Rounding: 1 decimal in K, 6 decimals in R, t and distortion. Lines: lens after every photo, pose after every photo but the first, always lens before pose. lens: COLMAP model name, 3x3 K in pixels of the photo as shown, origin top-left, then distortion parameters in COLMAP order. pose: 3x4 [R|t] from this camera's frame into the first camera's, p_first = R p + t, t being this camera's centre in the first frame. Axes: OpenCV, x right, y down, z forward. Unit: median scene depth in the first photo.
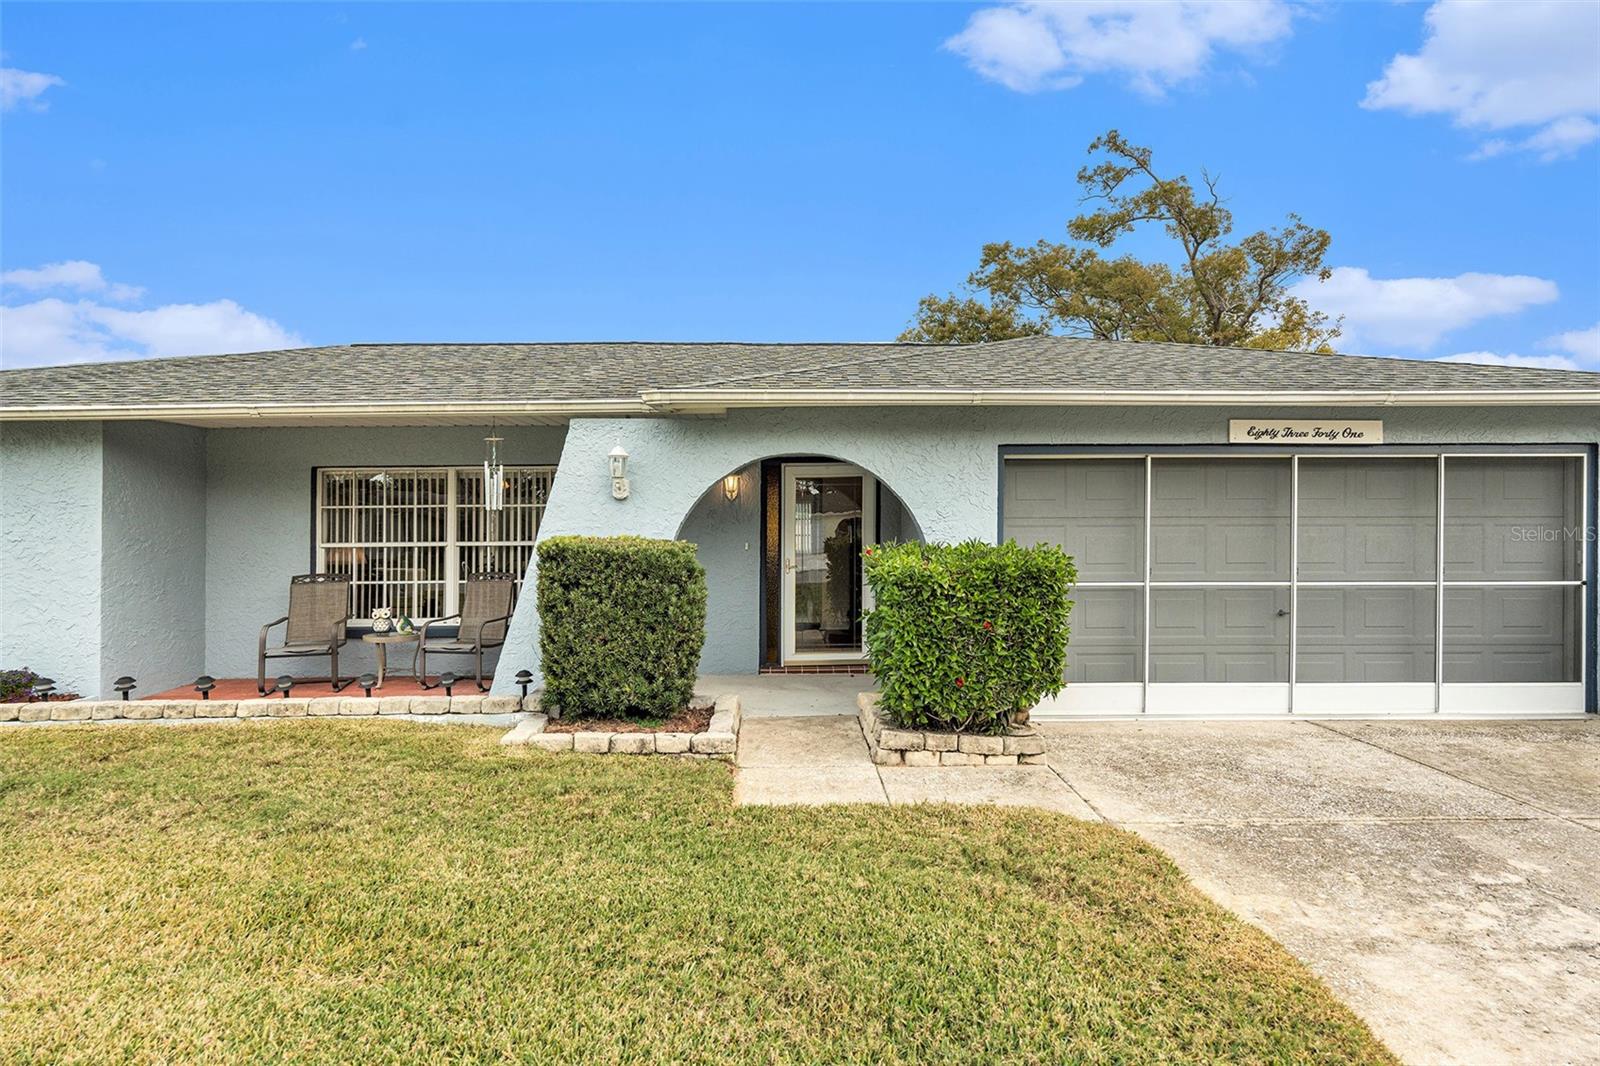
lens RADIAL K [[774.8, 0, 820.3], [0, 774.8, 533.7], [0, 0, 1]] dist [-0.002758, -0.000559]
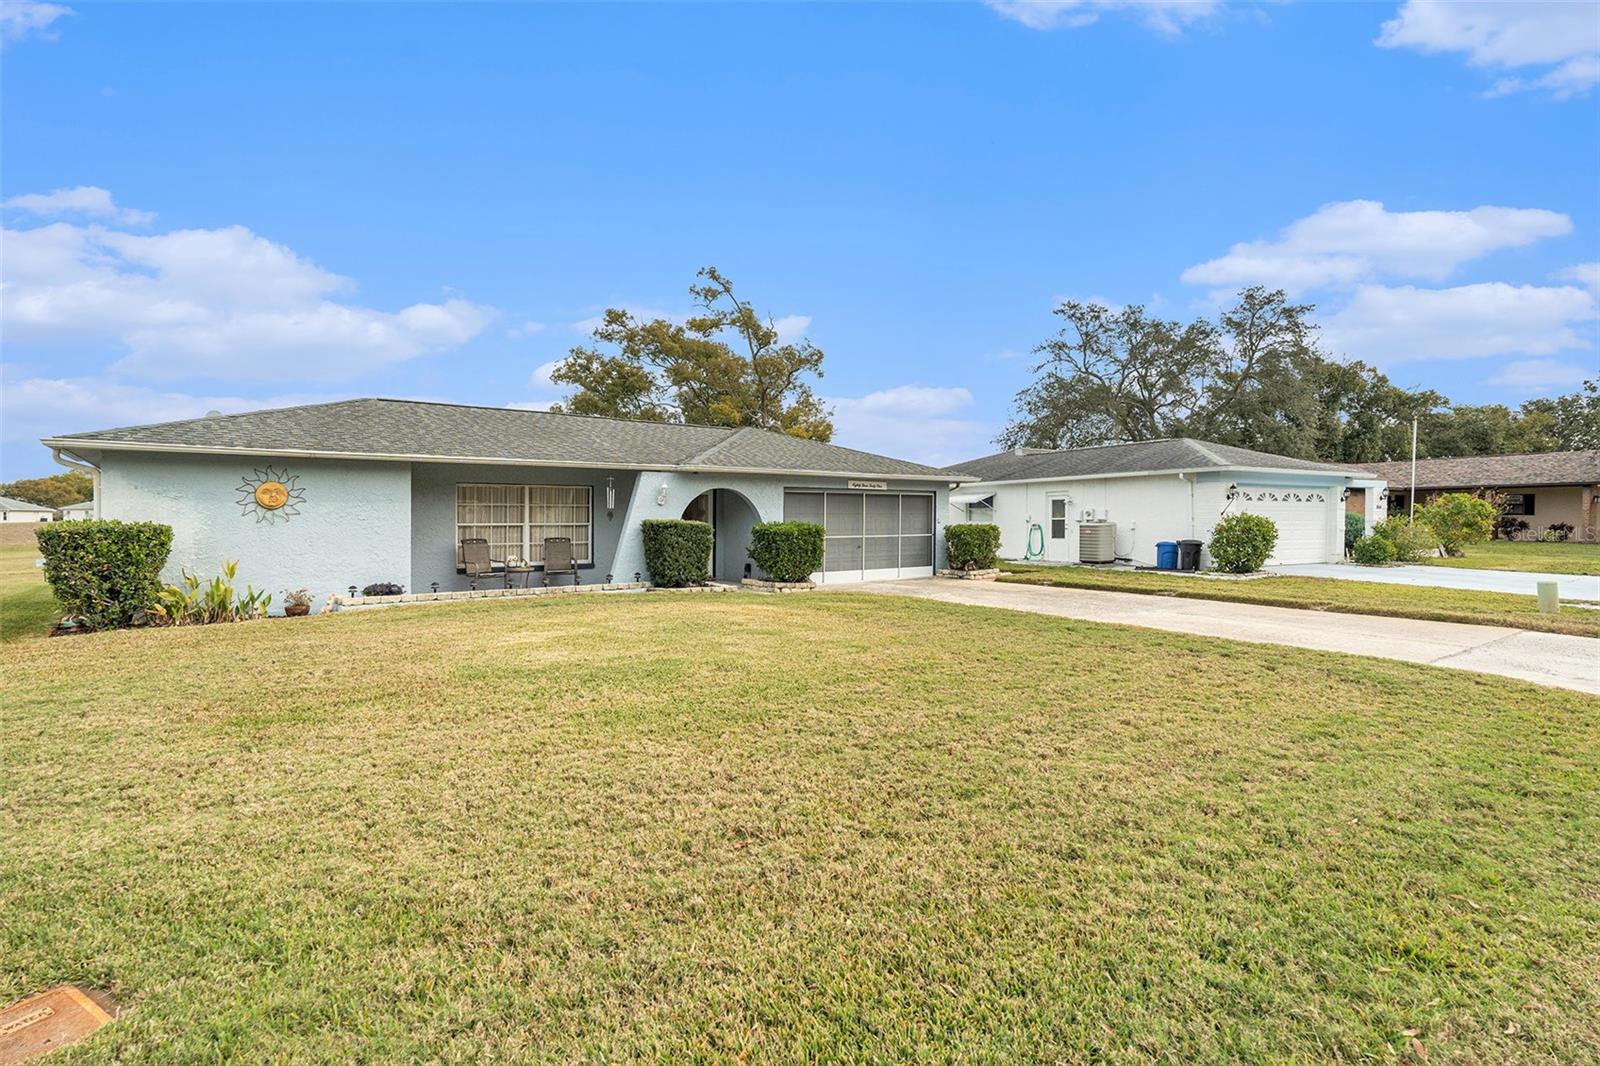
lens RADIAL K [[774.8, 0, 820.3], [0, 774.8, 533.7], [0, 0, 1]] dist [-0.002758, -0.000559]
pose [[0.793858, -0.006950, 0.608063, -1.315843], [0.001700, 0.999956, 0.009210, 0.026369], [-0.608100, -0.006278, 0.793835, -1.244224]]
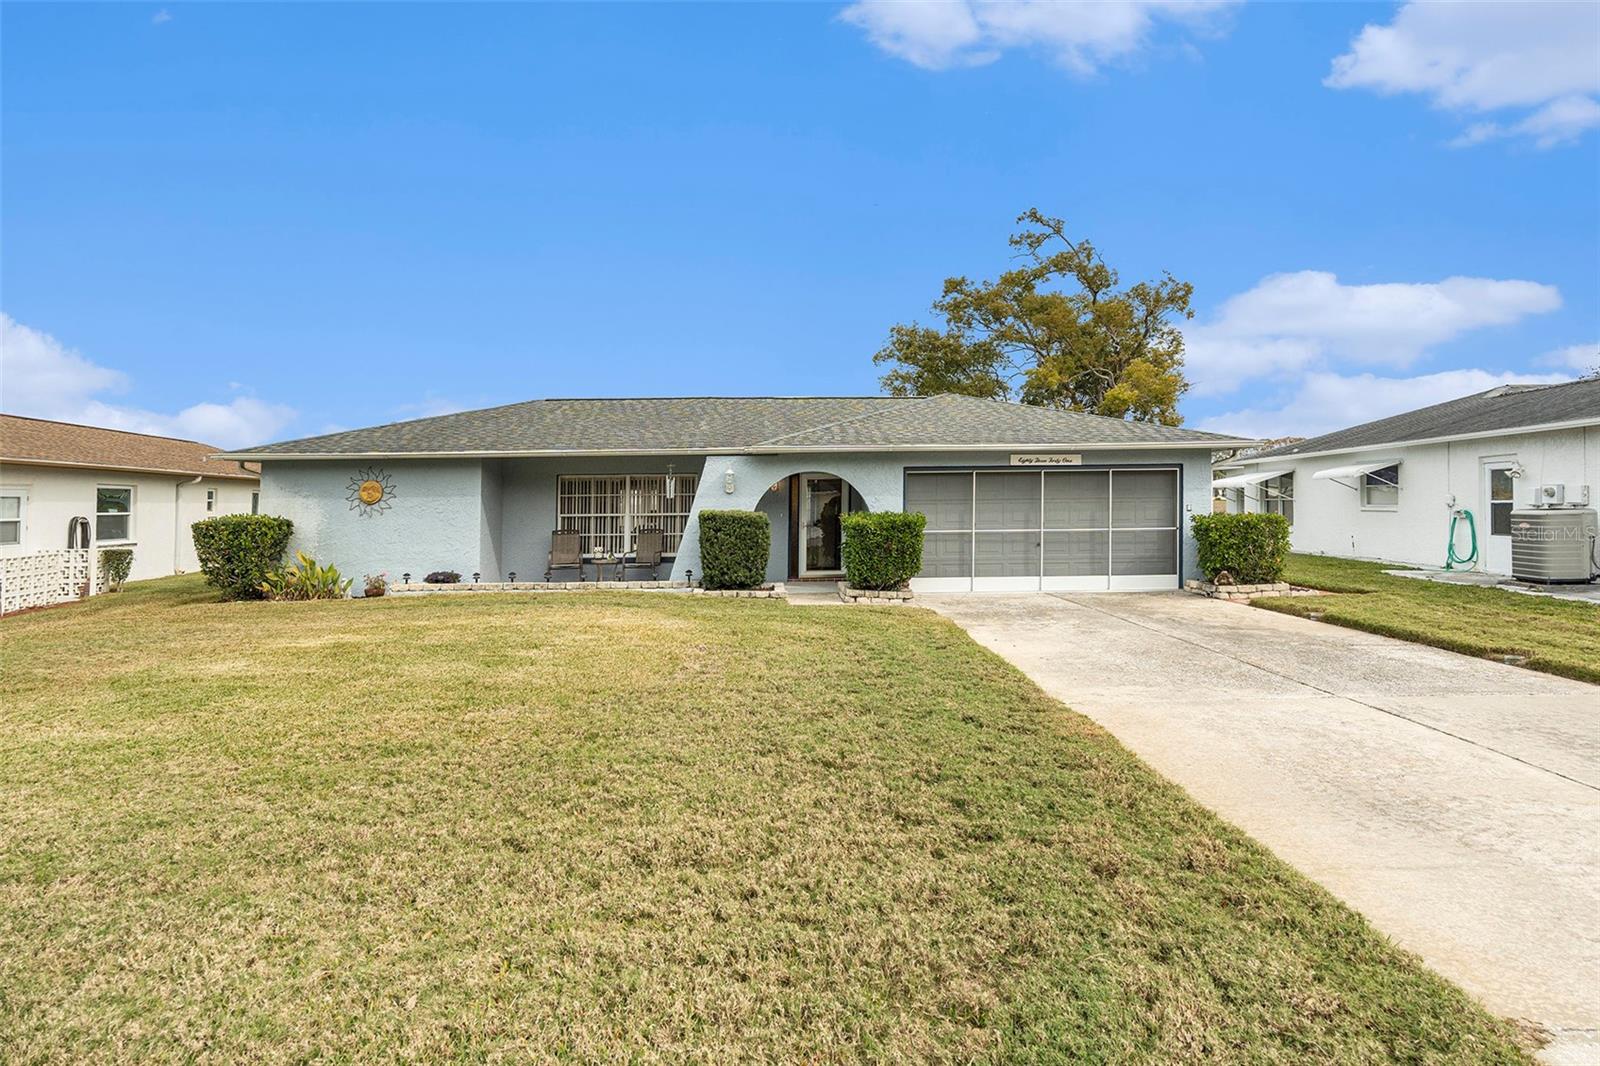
lens RADIAL K [[774.8, 0, 820.3], [0, 774.8, 533.7], [0, 0, 1]] dist [-0.002758, -0.000559]
pose [[0.999962, -0.004780, 0.007322, -0.017563], [0.004530, 0.999418, 0.033814, -0.002415], [-0.007479, -0.033779, 0.999401, -1.143906]]
